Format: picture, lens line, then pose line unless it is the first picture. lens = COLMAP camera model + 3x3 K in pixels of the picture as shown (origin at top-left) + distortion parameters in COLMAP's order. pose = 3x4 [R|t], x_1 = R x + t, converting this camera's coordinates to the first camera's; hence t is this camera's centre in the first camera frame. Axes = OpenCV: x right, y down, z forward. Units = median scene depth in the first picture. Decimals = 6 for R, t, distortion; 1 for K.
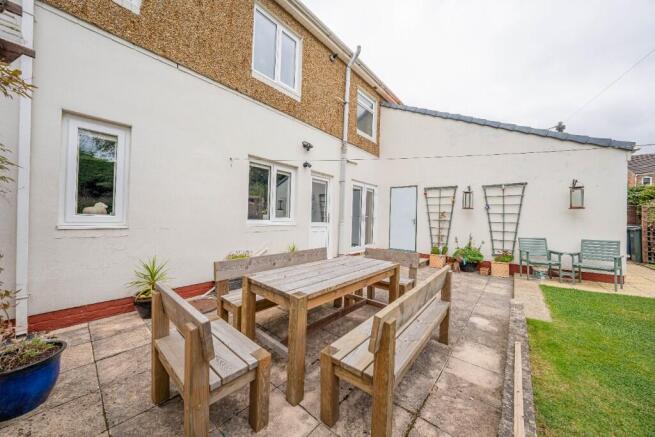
lens RADIAL K [[224.5, 0, 327.7], [0, 224.5, 215.4], [0, 0, 1]] dist [-0.023935, 0.004033]
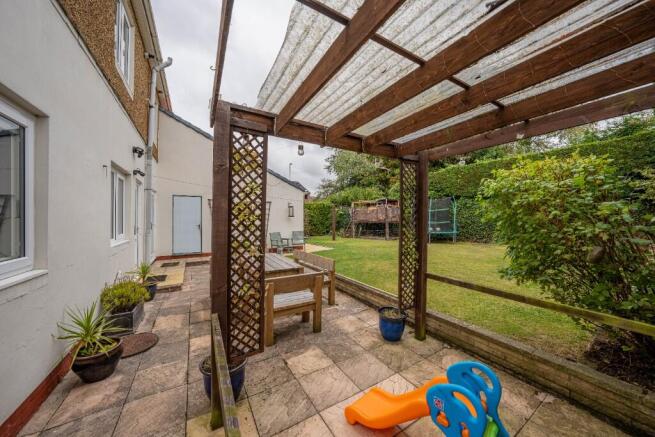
lens RADIAL K [[224.5, 0, 327.1], [0, 224.5, 217.5], [0, 0, 1]] dist [-0.023935, 0.004033]
pose [[0.329678, -0.026969, 0.943708, -0.666533], [-0.002269, 0.999566, 0.029357, -0.077332], [-0.944091, -0.011820, 0.329474, -0.013802]]
